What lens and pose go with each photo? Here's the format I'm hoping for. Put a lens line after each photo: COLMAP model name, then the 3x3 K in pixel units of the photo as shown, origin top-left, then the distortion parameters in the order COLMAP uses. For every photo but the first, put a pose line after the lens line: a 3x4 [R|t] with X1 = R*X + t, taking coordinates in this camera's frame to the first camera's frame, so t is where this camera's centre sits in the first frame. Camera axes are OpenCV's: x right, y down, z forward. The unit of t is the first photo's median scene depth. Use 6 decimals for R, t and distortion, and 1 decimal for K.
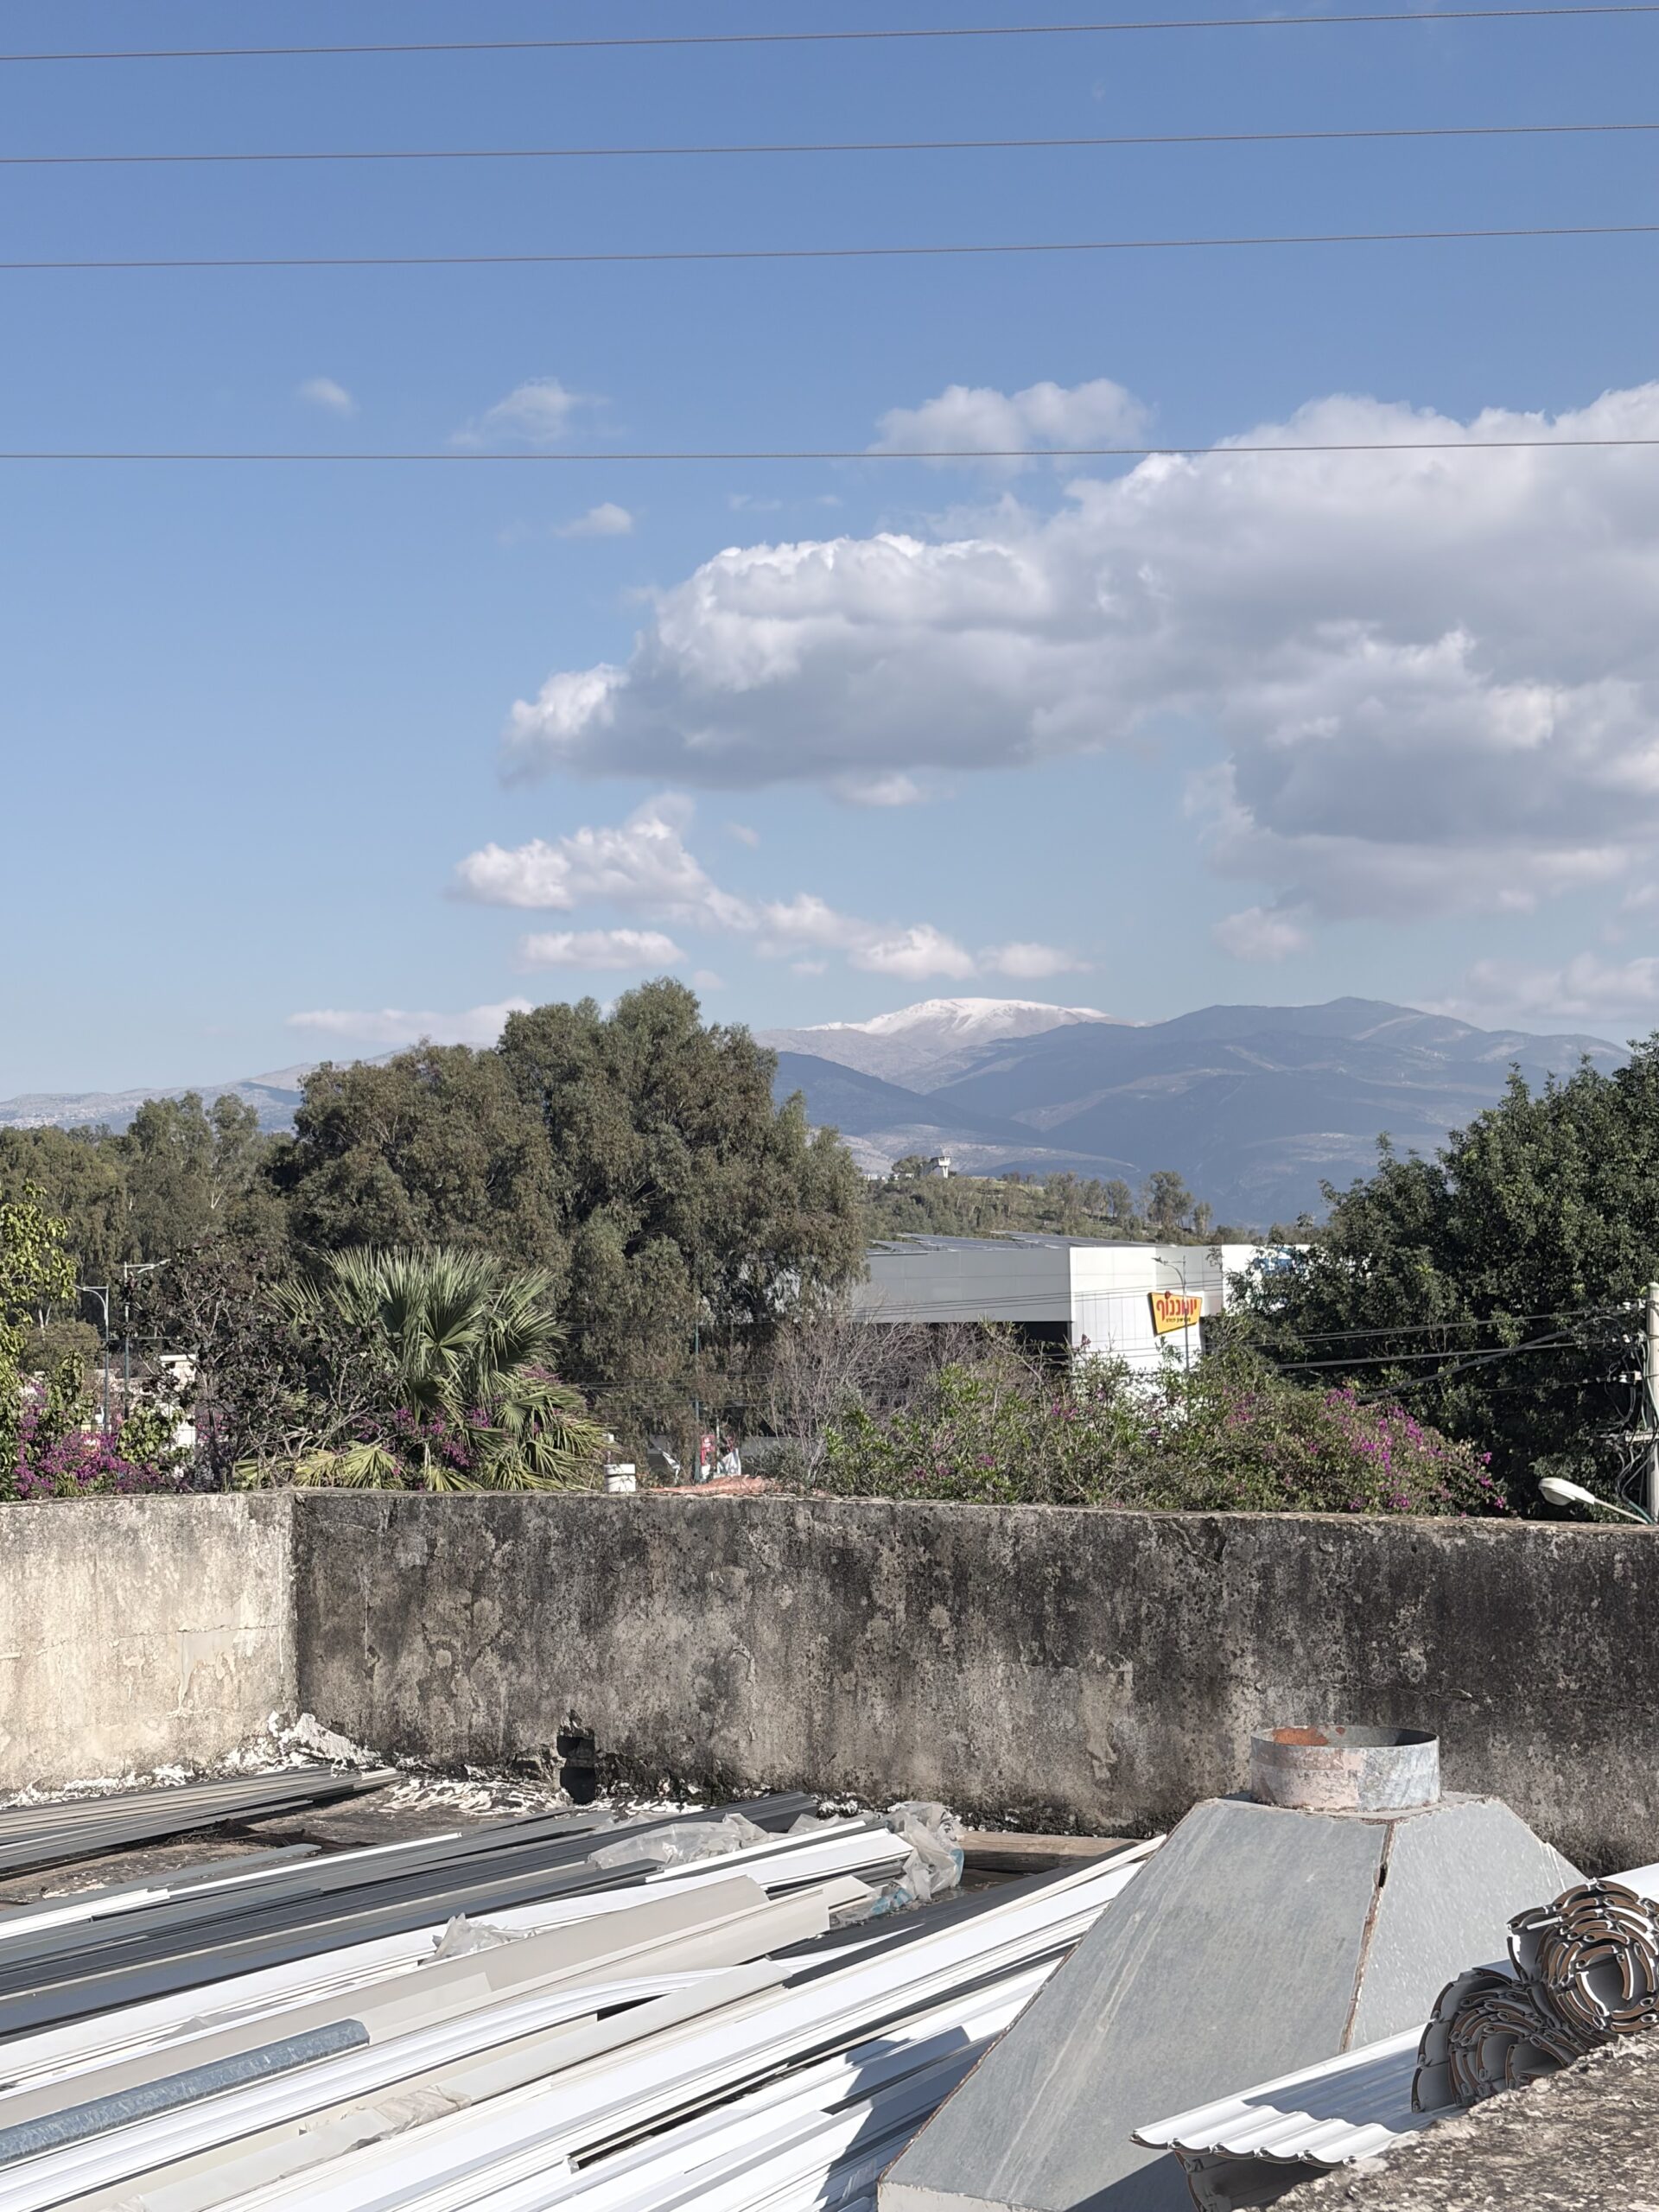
lens RADIAL K [[3468.6, 0, 829.5], [0, 3468.6, 1106.0], [0, 0, 1]] dist [0.324867, 0.024859]
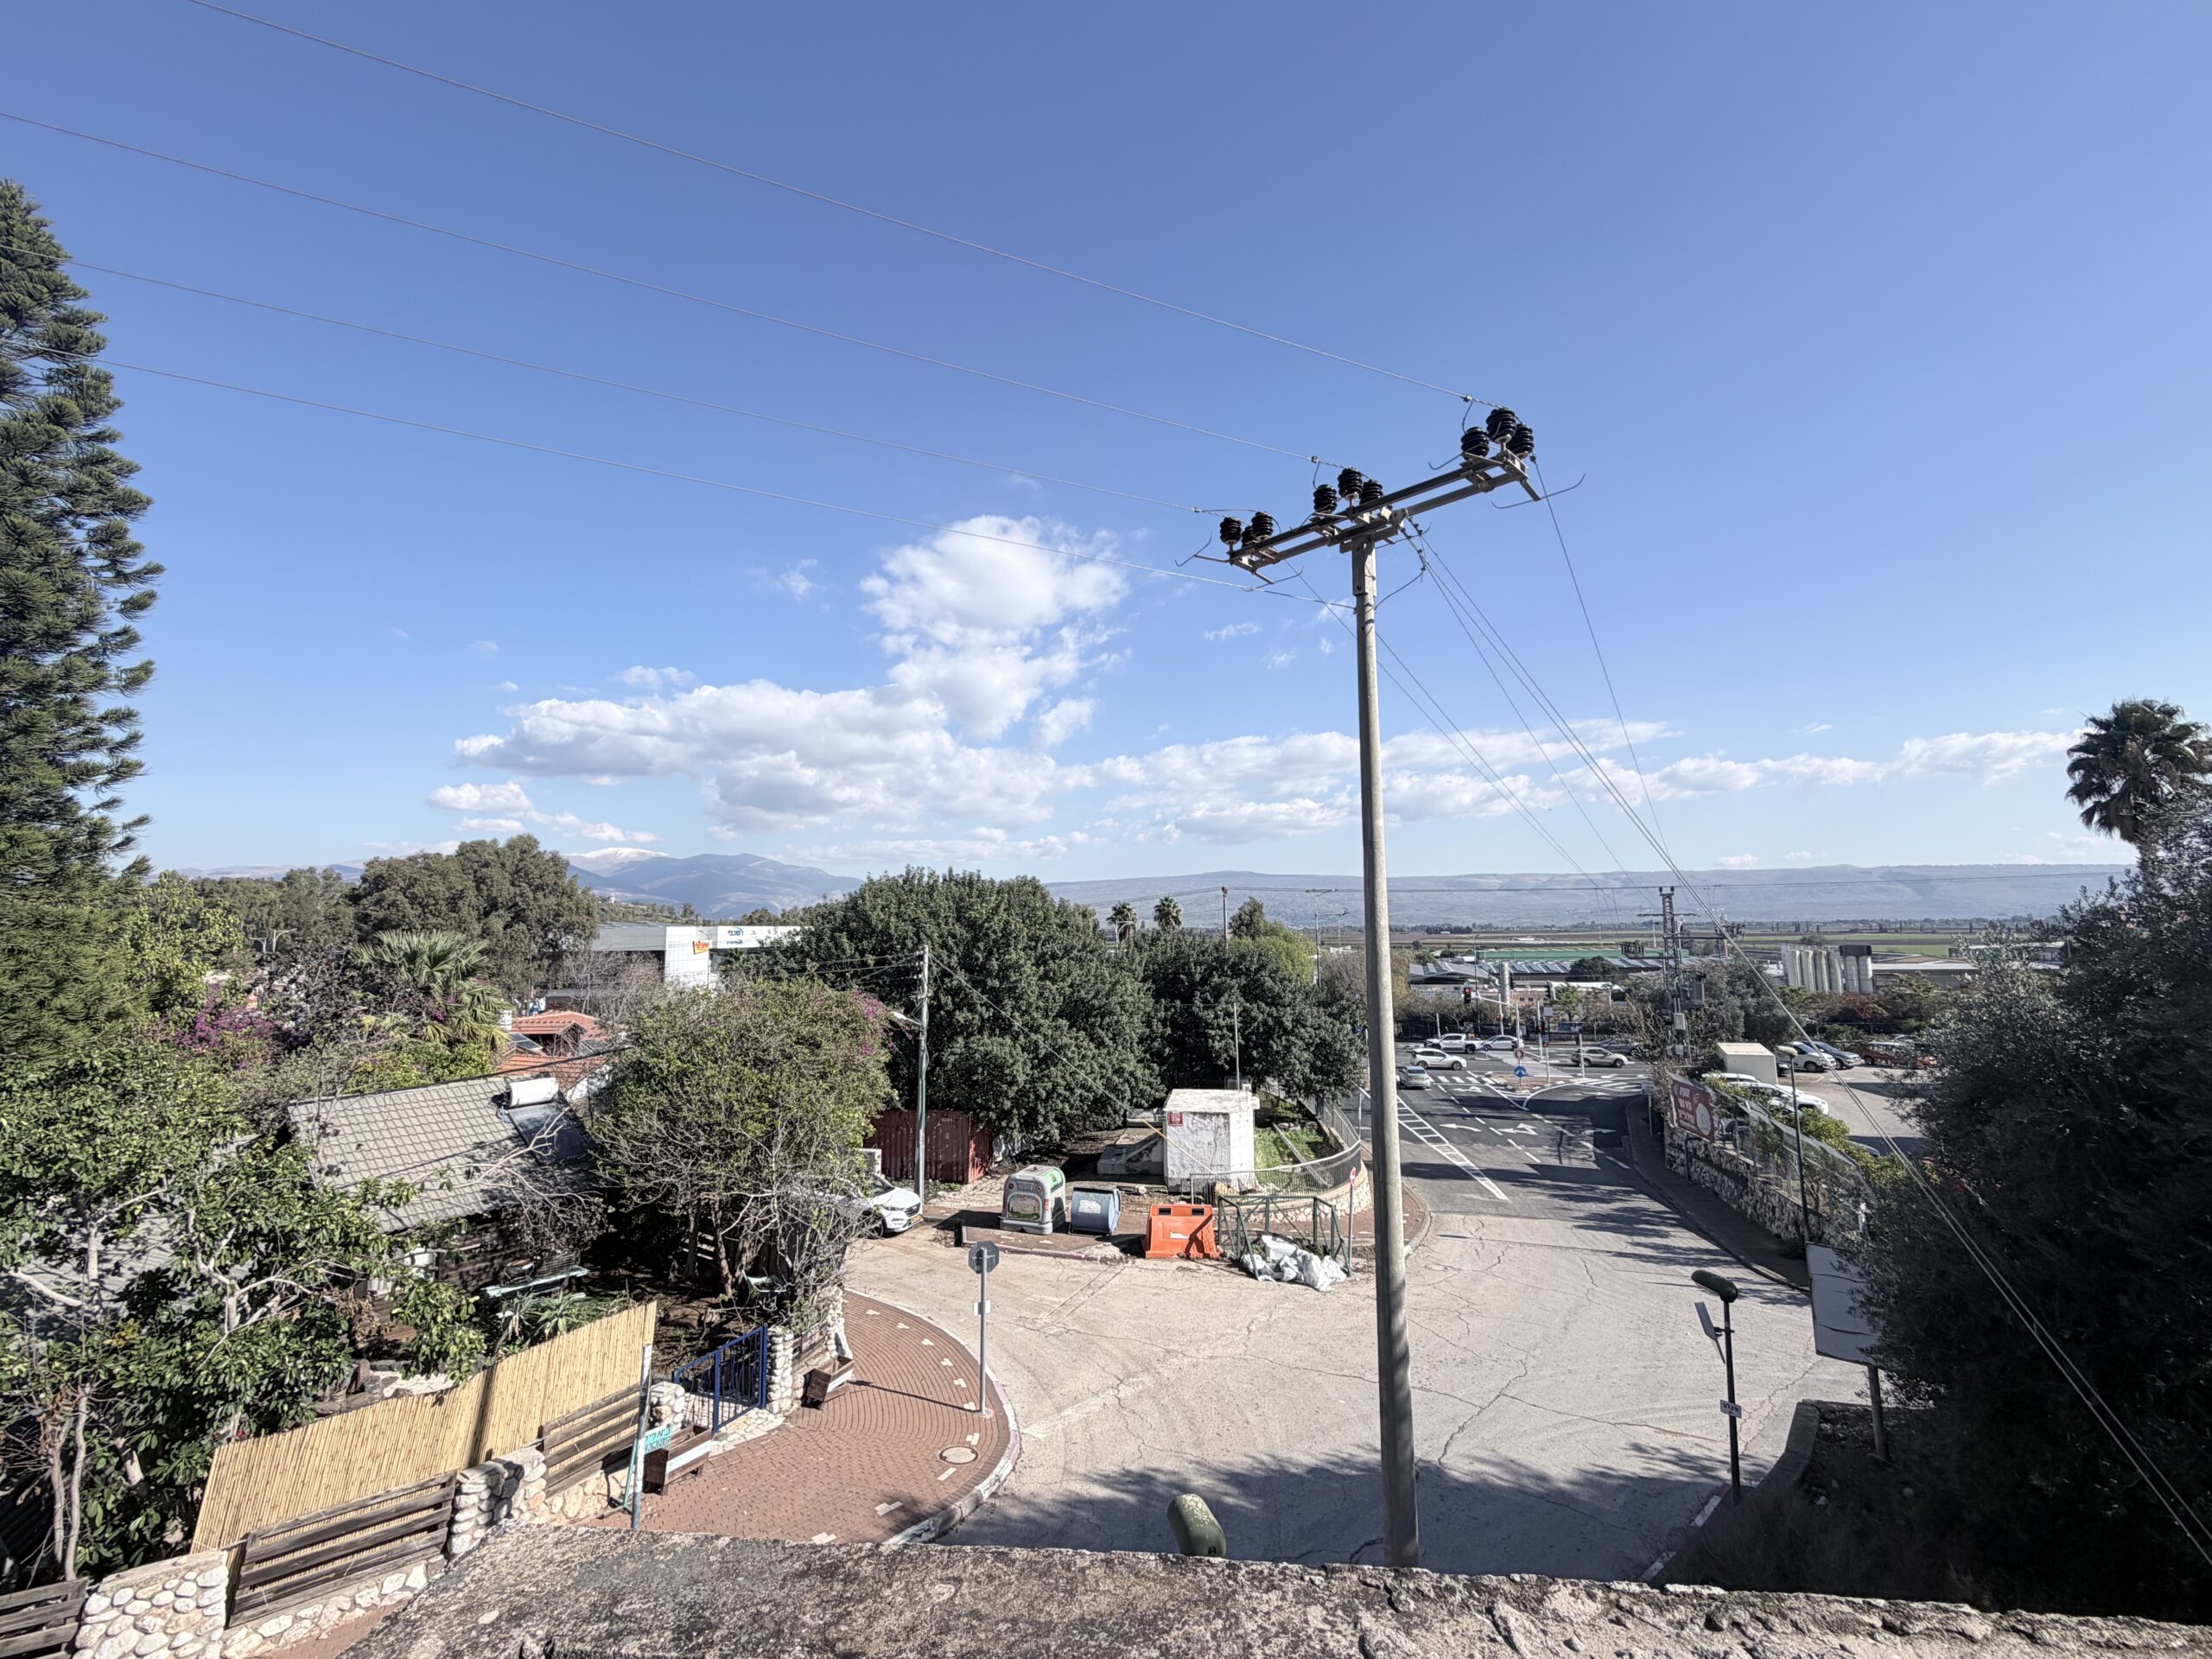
lens RADIAL K [[908.5, 0, 1106.0], [0, 908.5, 829.5], [0, 0, 1]] dist [-0.000597, -0.000096]
pose [[0.858179, 0.061691, 0.509631, -0.019366], [-0.028739, 0.996970, -0.072290, 0.000956], [-0.512546, 0.047391, 0.857351, 0.105268]]
